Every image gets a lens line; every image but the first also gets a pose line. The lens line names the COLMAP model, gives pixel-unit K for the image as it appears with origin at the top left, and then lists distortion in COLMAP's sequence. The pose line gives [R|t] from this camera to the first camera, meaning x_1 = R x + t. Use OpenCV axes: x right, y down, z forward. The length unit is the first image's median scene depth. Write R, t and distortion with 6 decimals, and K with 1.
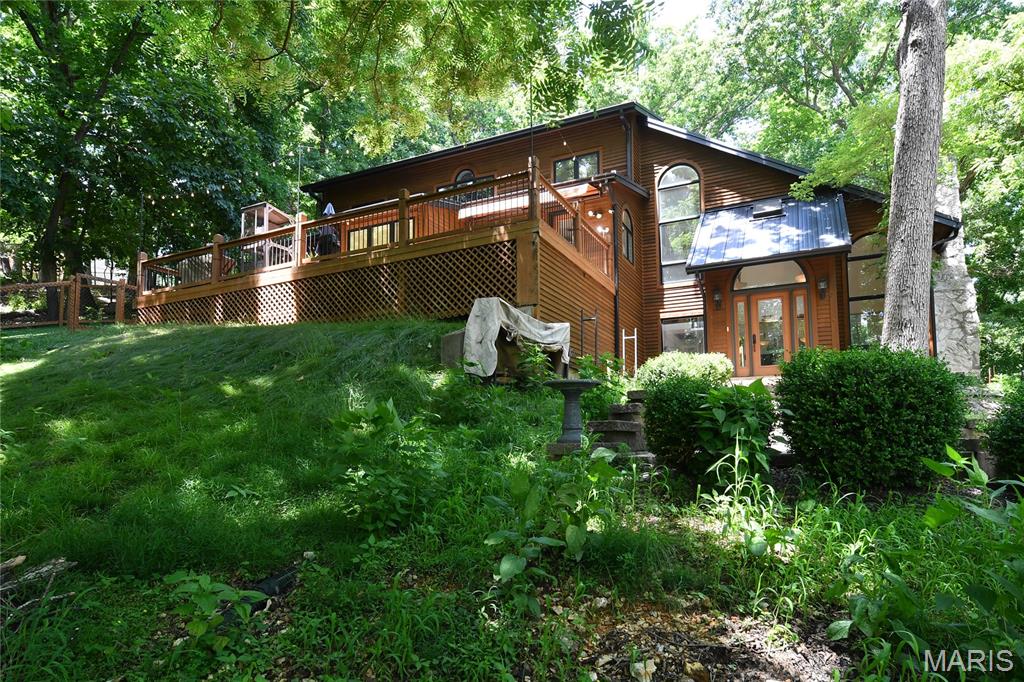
lens RADIAL K [[576.8, 0, 512.0], [0, 576.8, 341.0], [0, 0, 1]] dist [-0.003150, -0.000328]
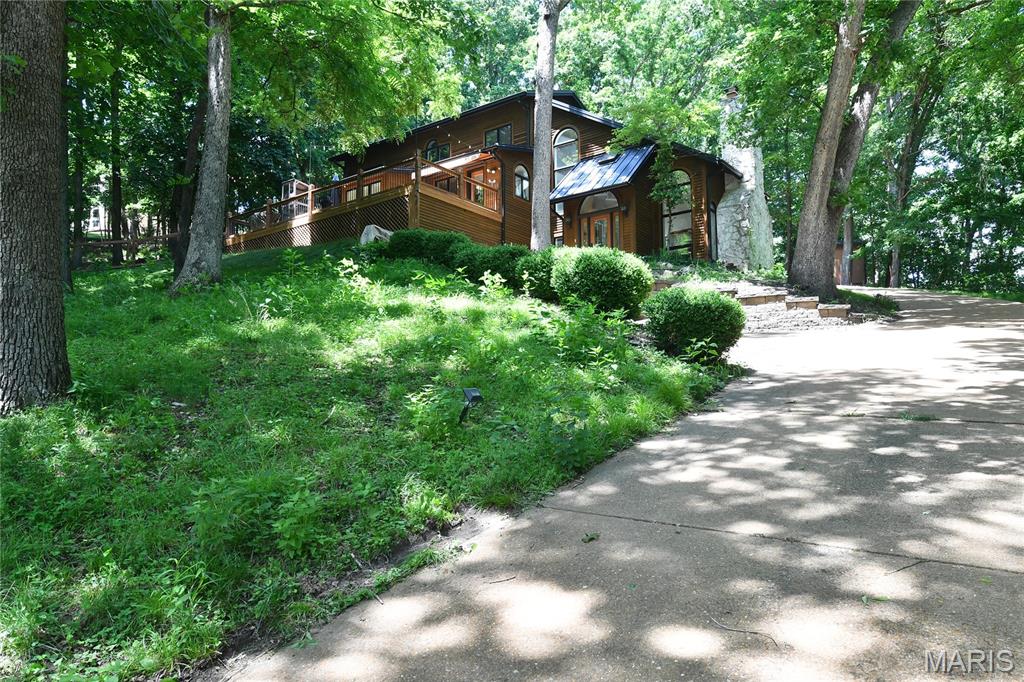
lens RADIAL K [[692.2, 0, 512.0], [0, 692.2, 341.0], [0, 0, 1]] dist [0.005491, 0.000557]
pose [[0.983209, -0.021475, -0.181217, 0.607921], [0.034986, 0.996813, 0.071692, 0.126142], [0.179100, -0.076828, 0.980826, -1.007511]]
